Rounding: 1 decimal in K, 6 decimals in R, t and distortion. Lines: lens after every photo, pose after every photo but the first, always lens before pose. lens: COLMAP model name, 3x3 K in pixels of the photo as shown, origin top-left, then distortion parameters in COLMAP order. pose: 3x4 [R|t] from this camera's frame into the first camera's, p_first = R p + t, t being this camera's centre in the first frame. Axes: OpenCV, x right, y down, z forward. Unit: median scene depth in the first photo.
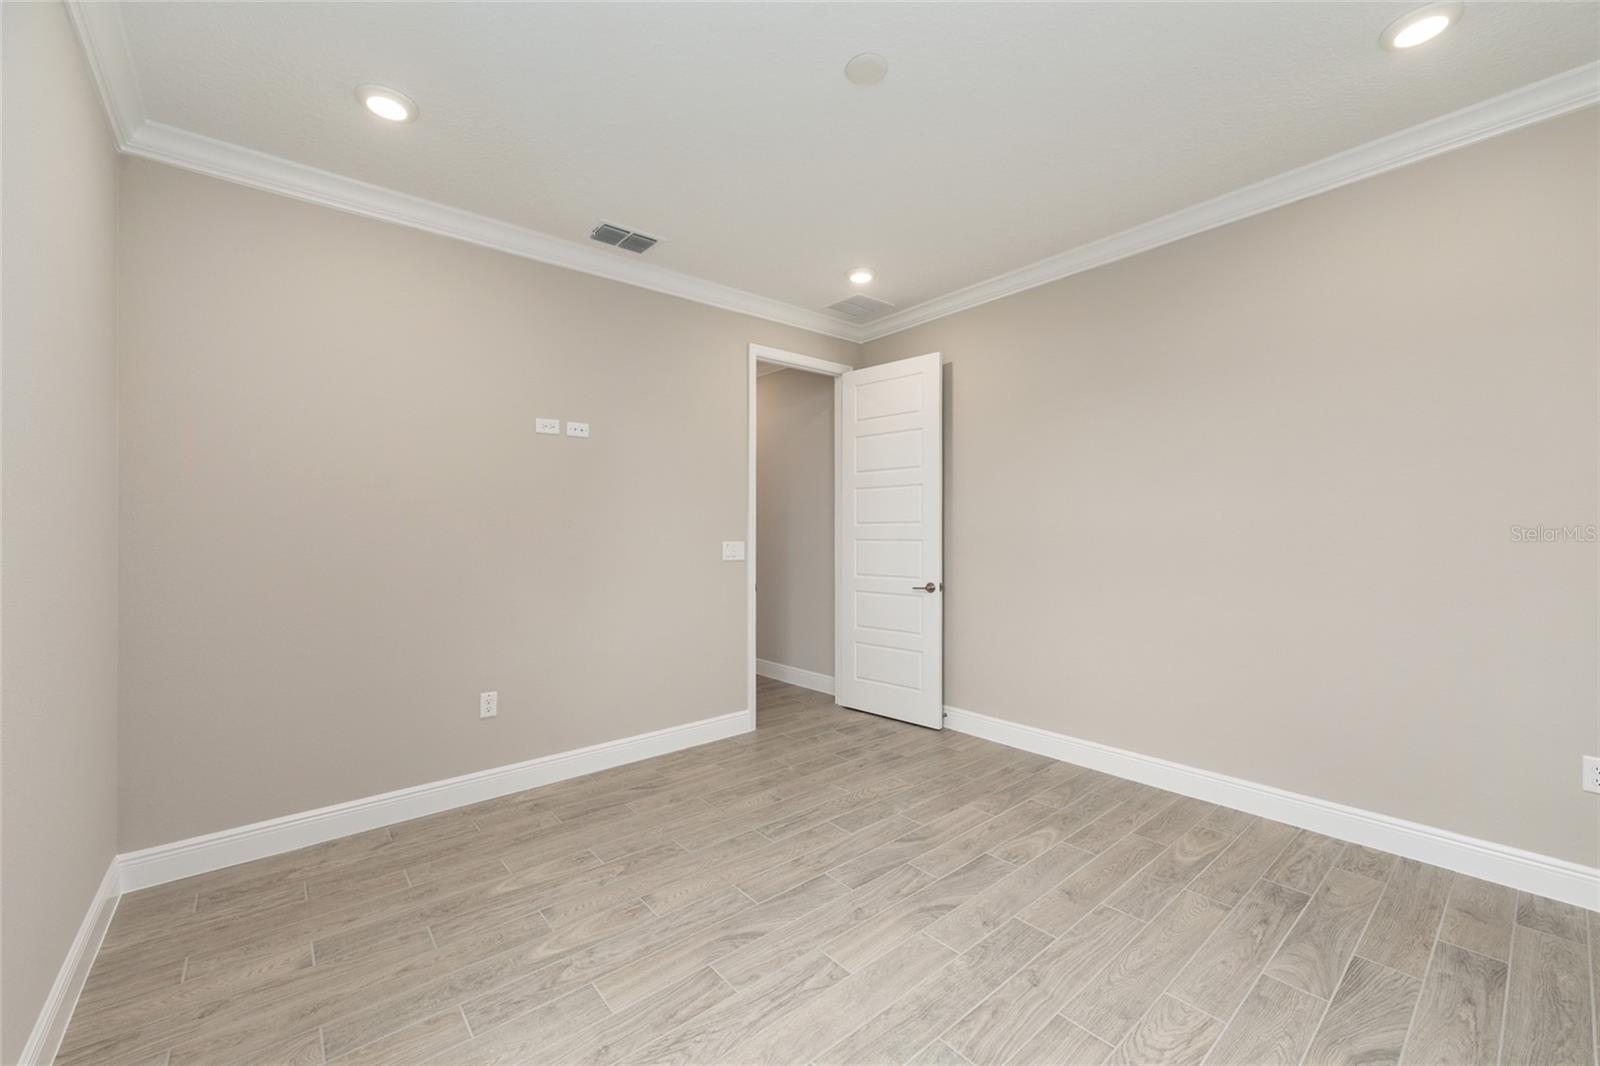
lens RADIAL K [[632.1, 0, 781.1], [0, 632.1, 531.0], [0, 0, 1]] dist [-0.000021, 0.000171]
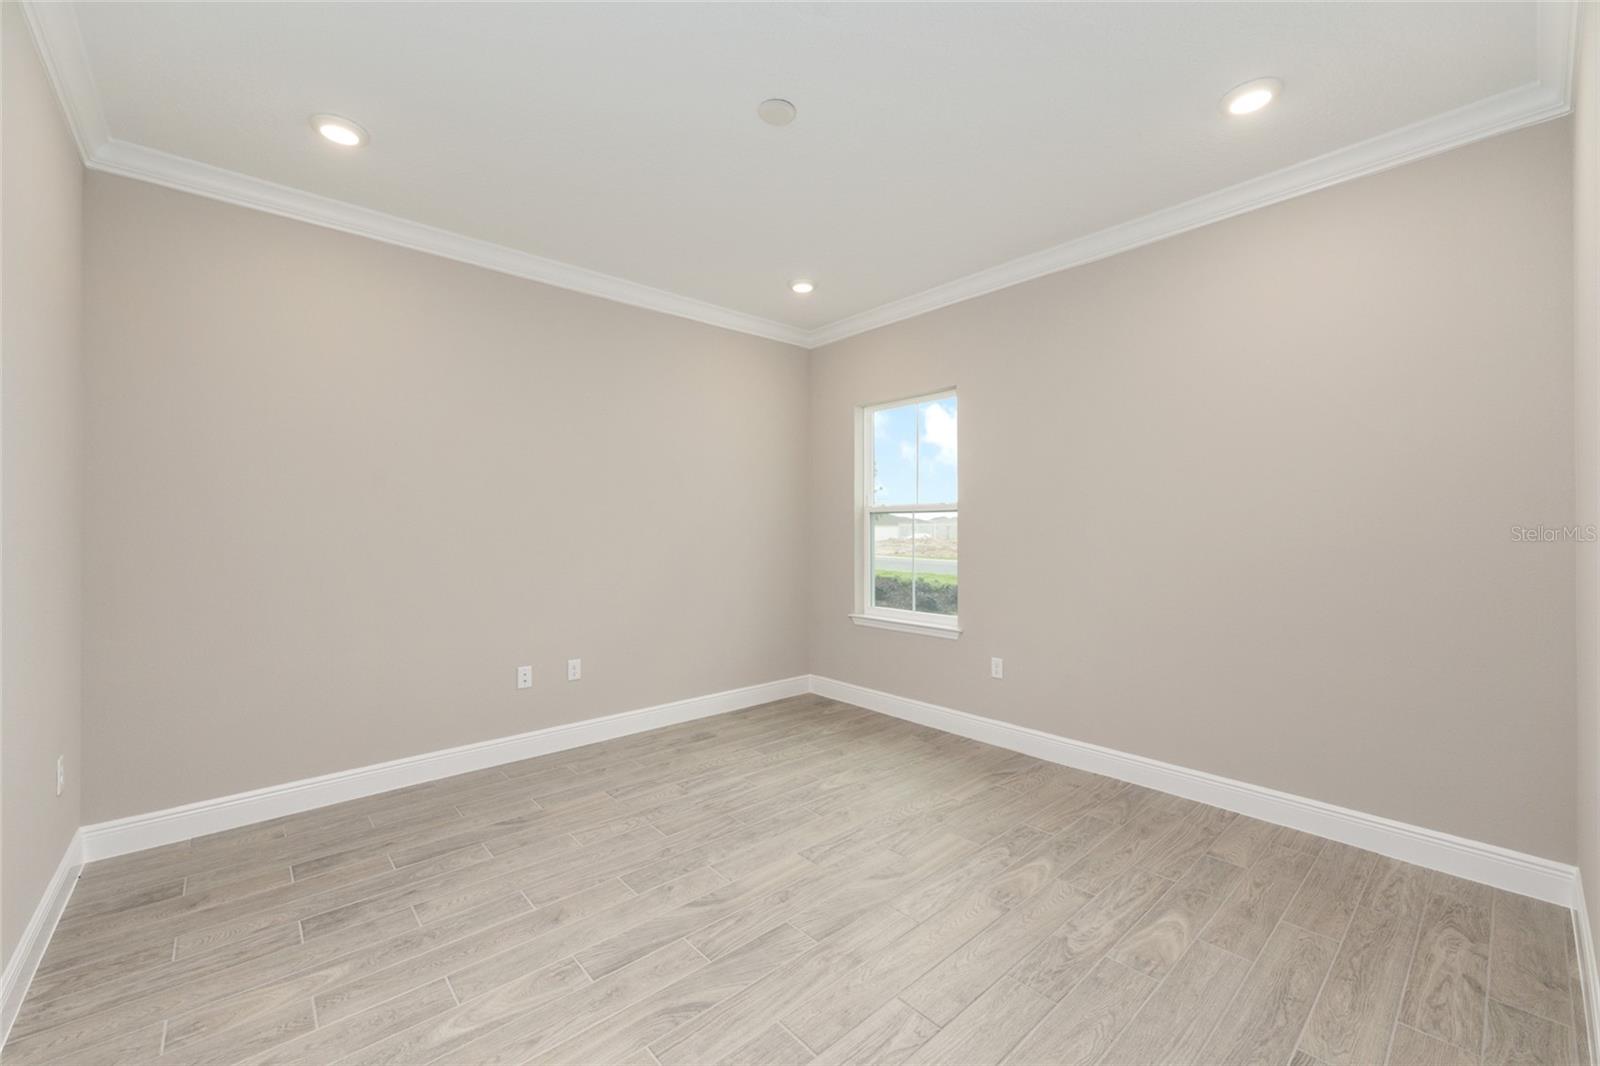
lens RADIAL K [[632.1, 0, 781.1], [0, 632.1, 531.0], [0, 0, 1]] dist [-0.000021, 0.000171]
pose [[-0.999487, 0.011382, -0.029952, 0.148013], [0.011317, 0.999933, 0.002328, 0.003183], [0.029976, 0.001988, -0.999549, 1.976592]]
